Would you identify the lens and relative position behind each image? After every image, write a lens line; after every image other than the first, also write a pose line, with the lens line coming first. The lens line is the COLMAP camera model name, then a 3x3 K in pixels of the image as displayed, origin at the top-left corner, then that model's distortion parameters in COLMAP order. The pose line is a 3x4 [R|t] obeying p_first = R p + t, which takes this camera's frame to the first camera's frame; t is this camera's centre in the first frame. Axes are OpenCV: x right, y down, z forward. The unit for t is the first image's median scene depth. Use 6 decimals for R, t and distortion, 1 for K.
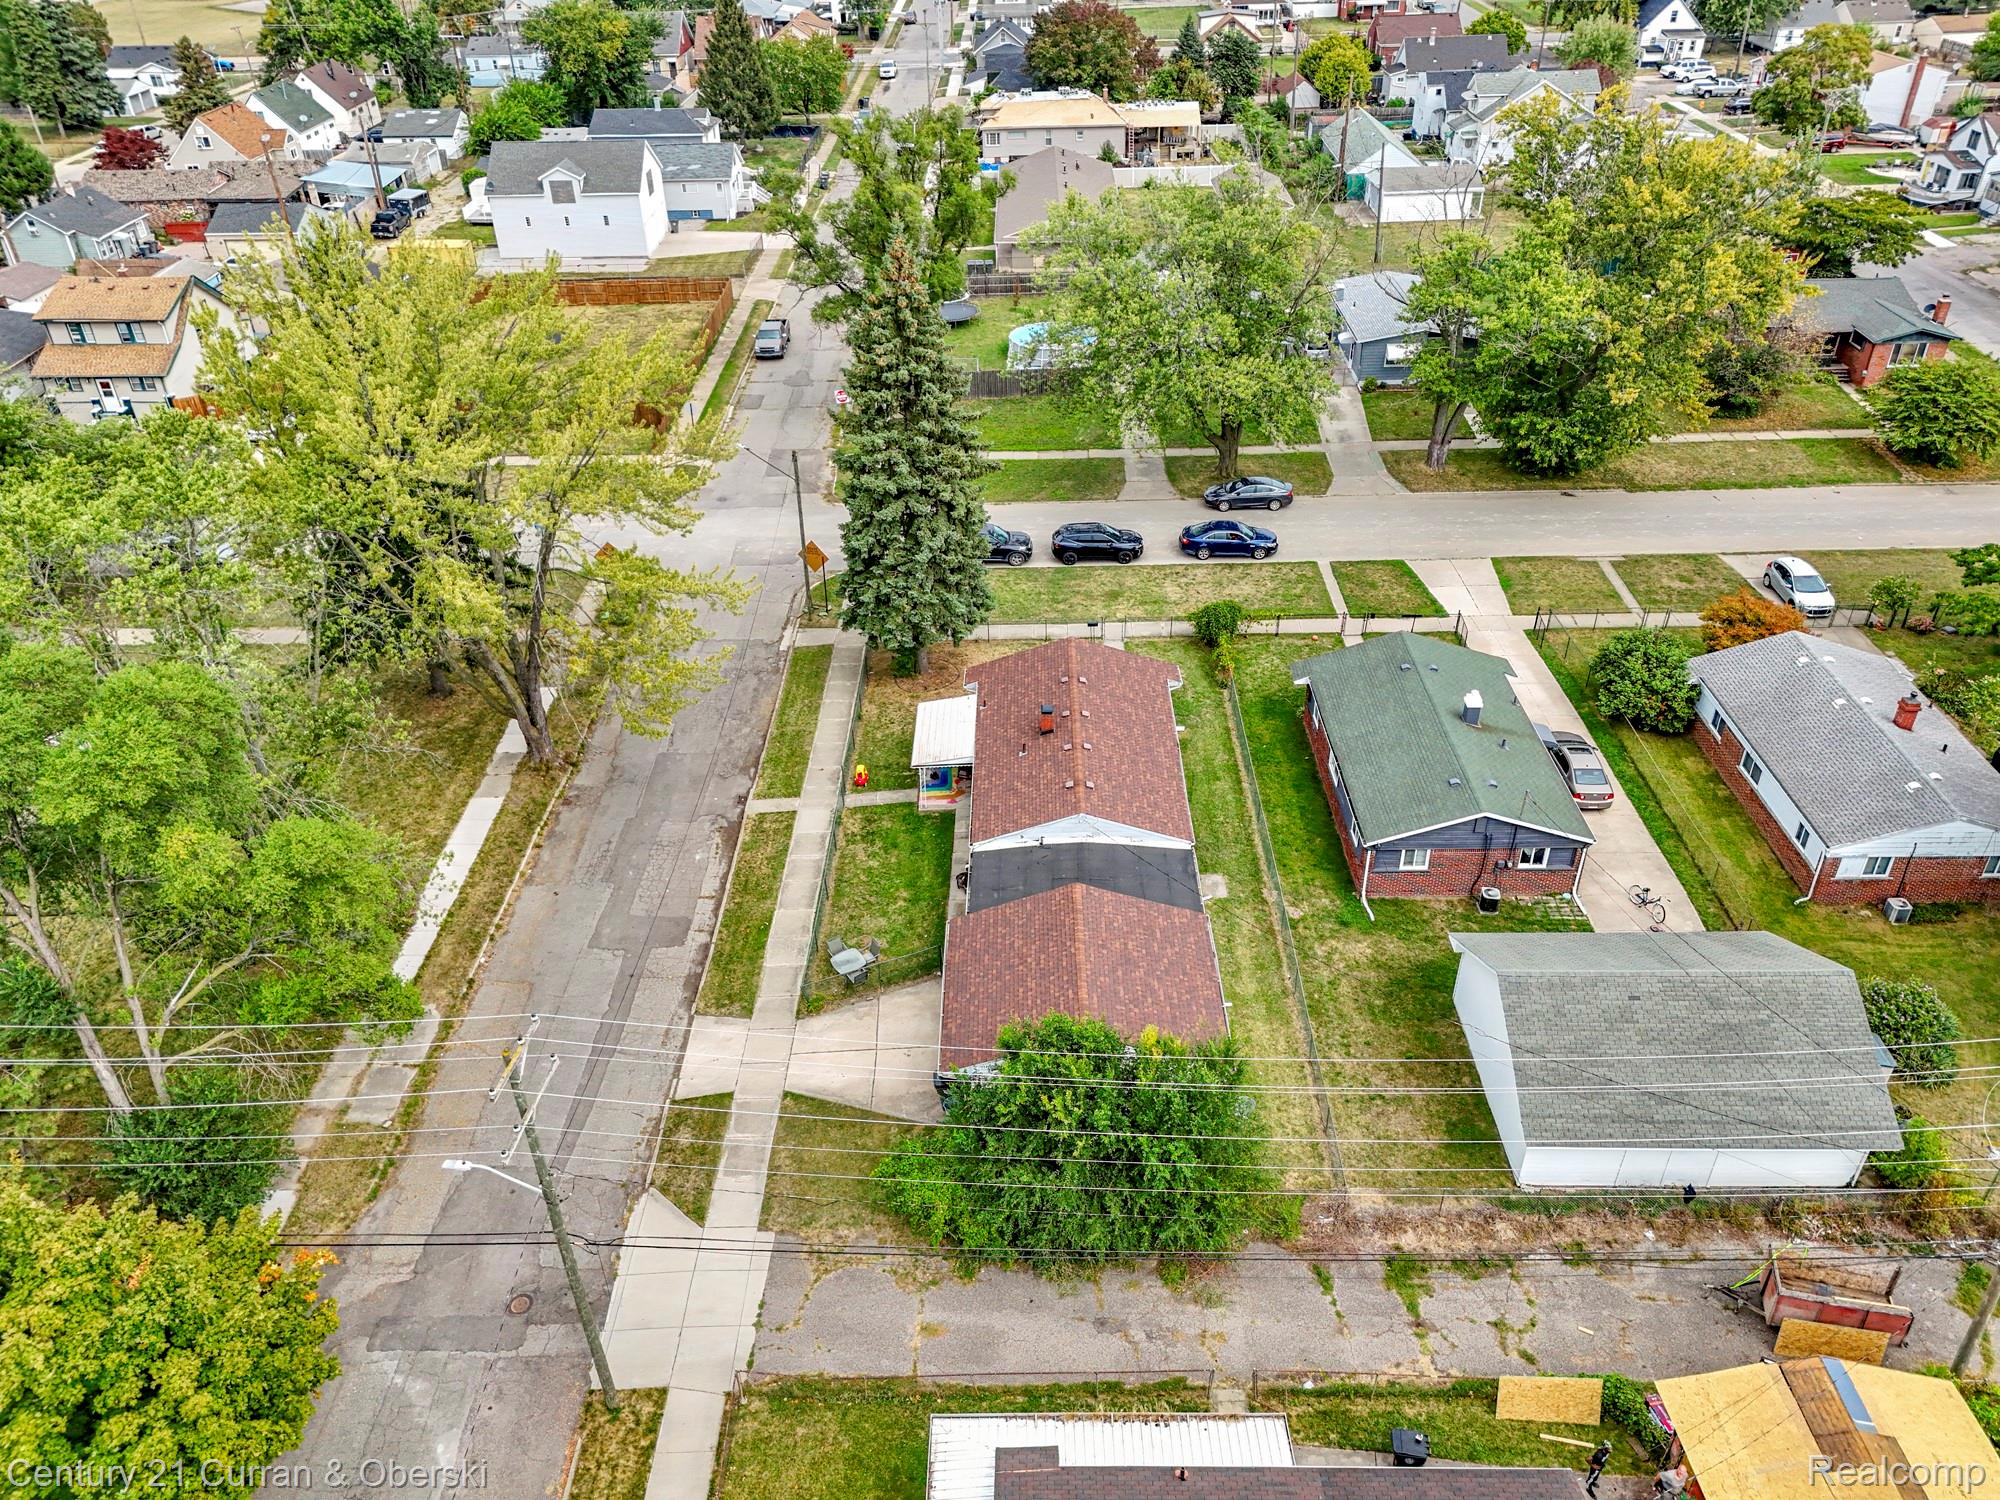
lens RADIAL K [[1462.1, 0, 1002.2], [0, 1462.1, 757.0], [0, 0, 1]] dist [0.065152, -0.057161]
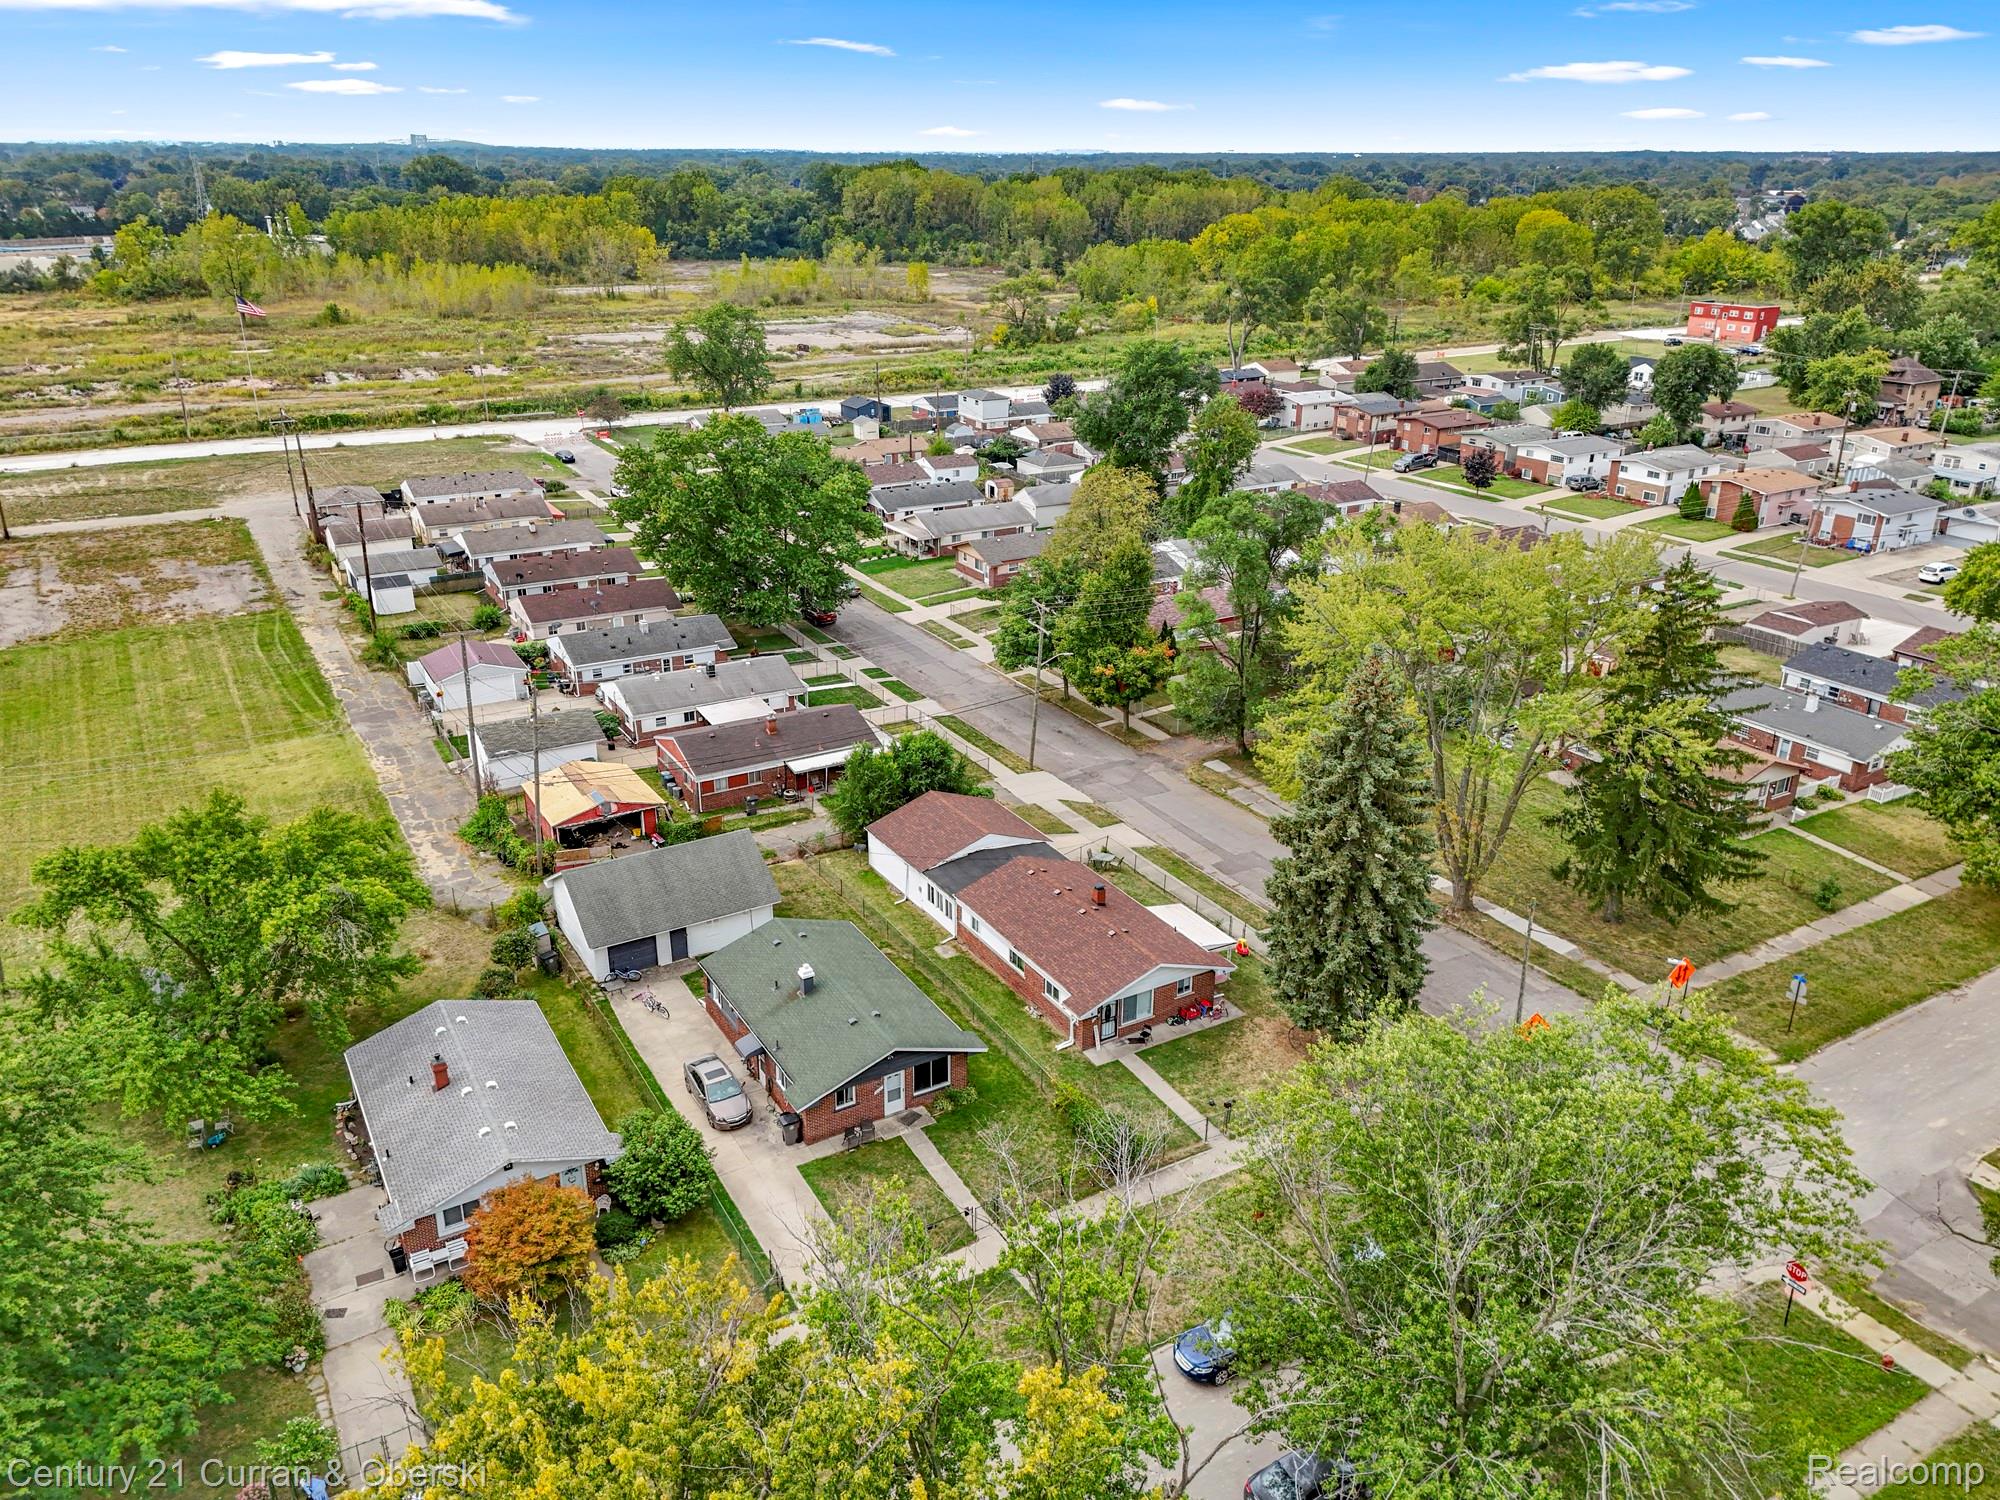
lens RADIAL K [[1462.1, 0, 1002.2], [0, 1462.1, 757.0], [0, 0, 1]] dist [0.065152, -0.057161]
pose [[-0.855318, 0.212420, -0.472556, 0.840955], [-0.276884, 0.583507, 0.763449, -1.292997], [0.437912, 0.783835, -0.440268, 1.735341]]
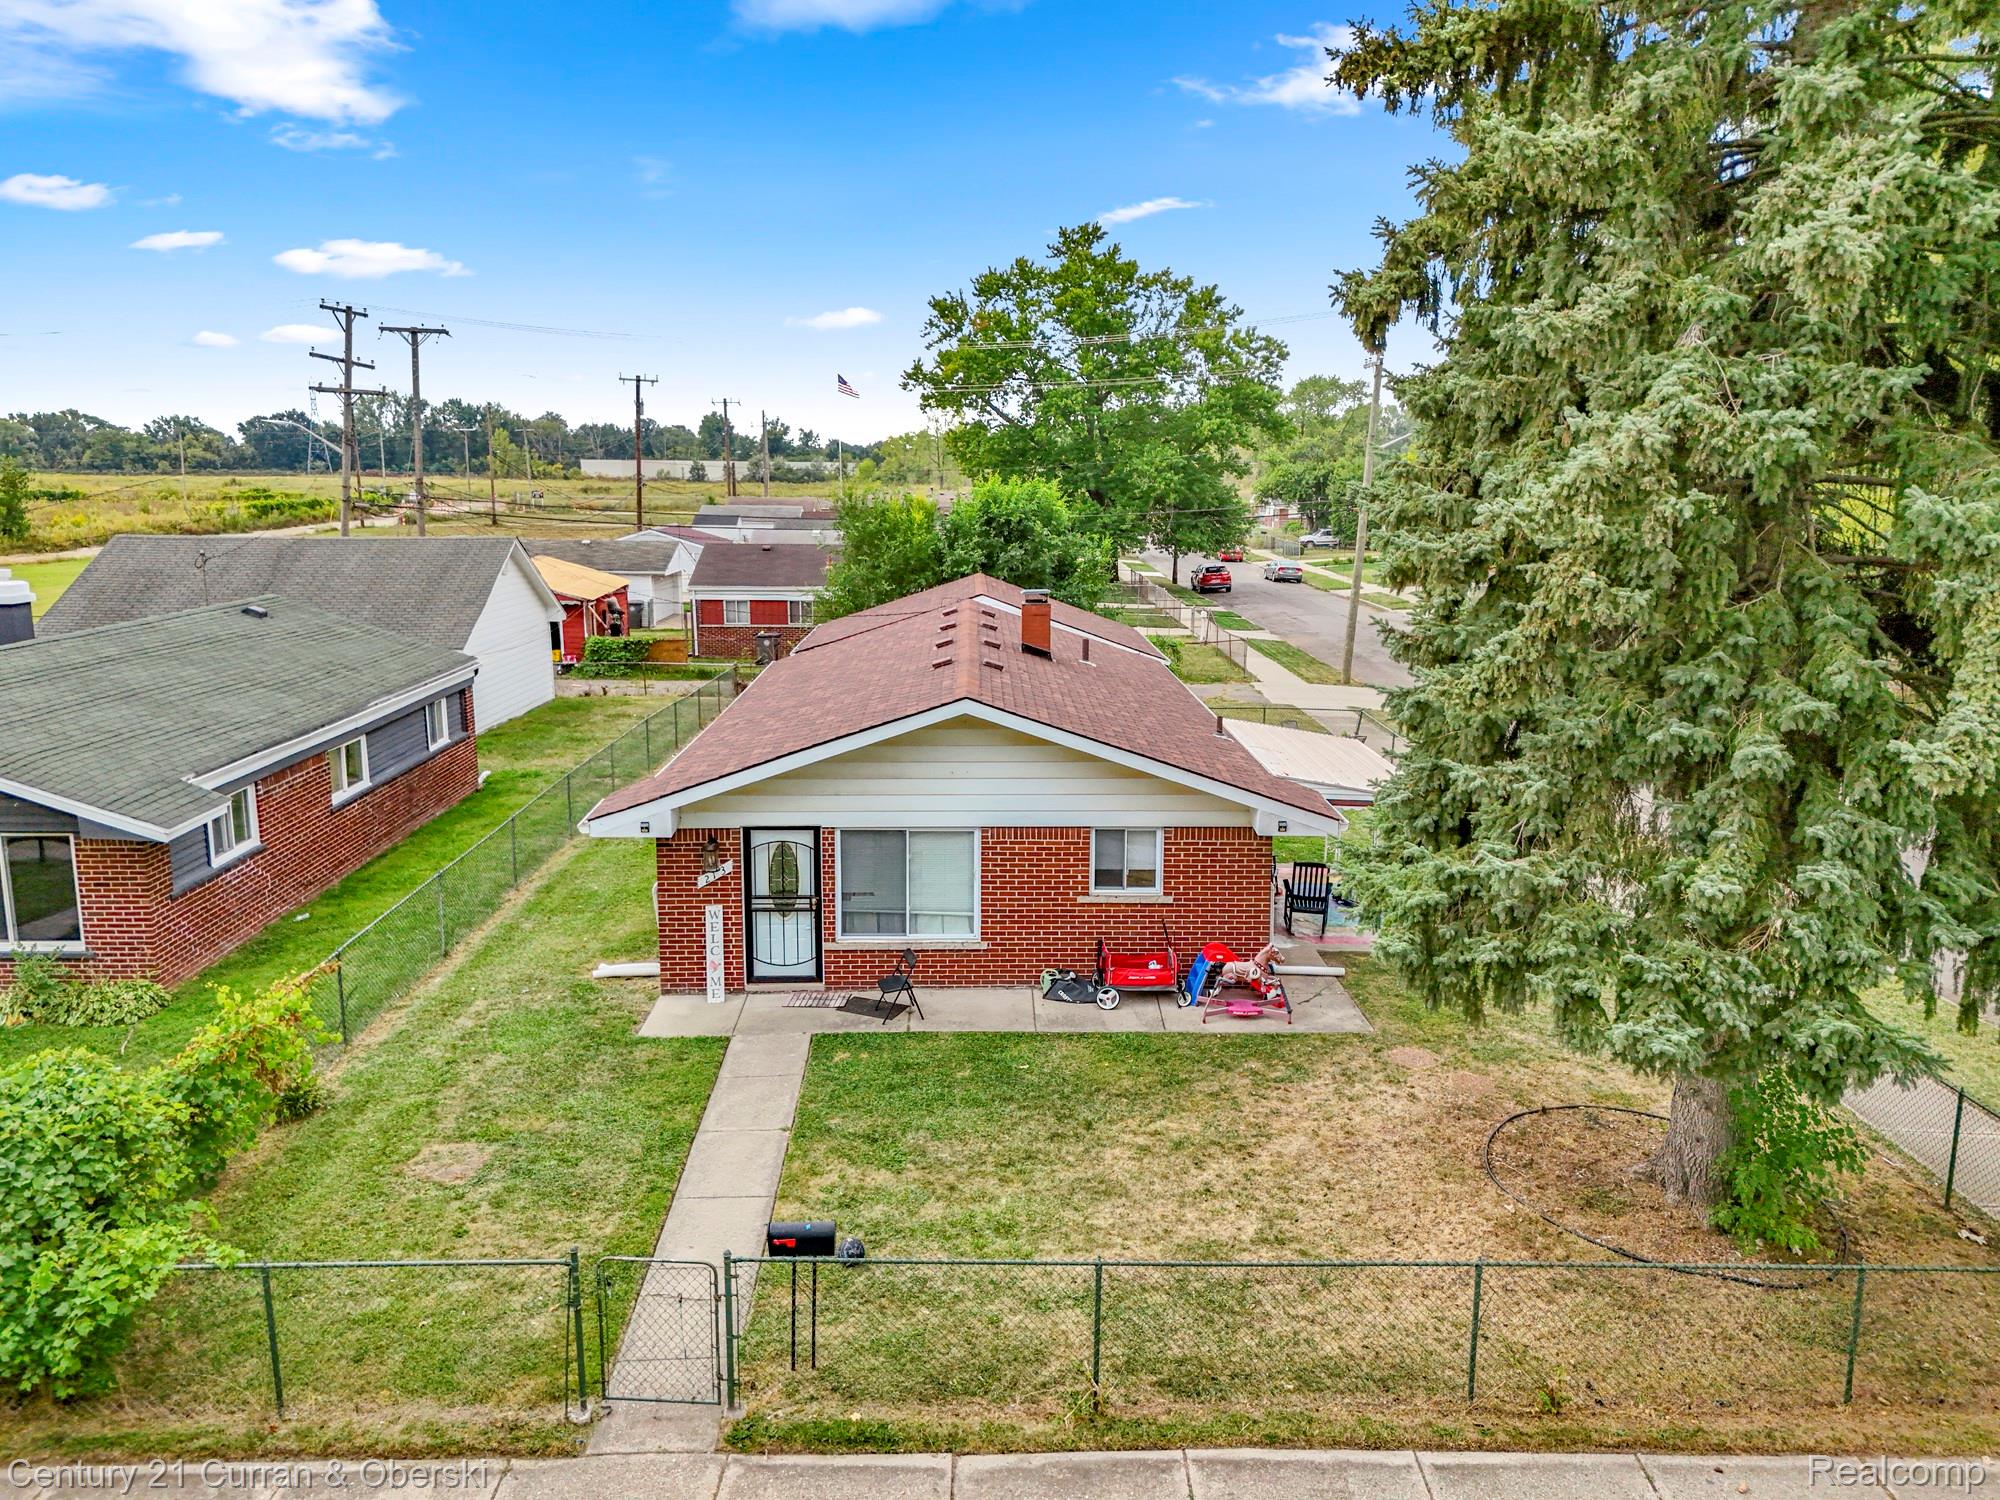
lens RADIAL K [[1462.1, 0, 1002.2], [0, 1462.1, 757.0], [0, 0, 1]] dist [0.065152, -0.057161]
pose [[-0.999349, 0.023979, -0.026959, 0.064585], [-0.002164, 0.706019, 0.708190, -0.359693], [0.036015, 0.707787, -0.705507, 1.596431]]
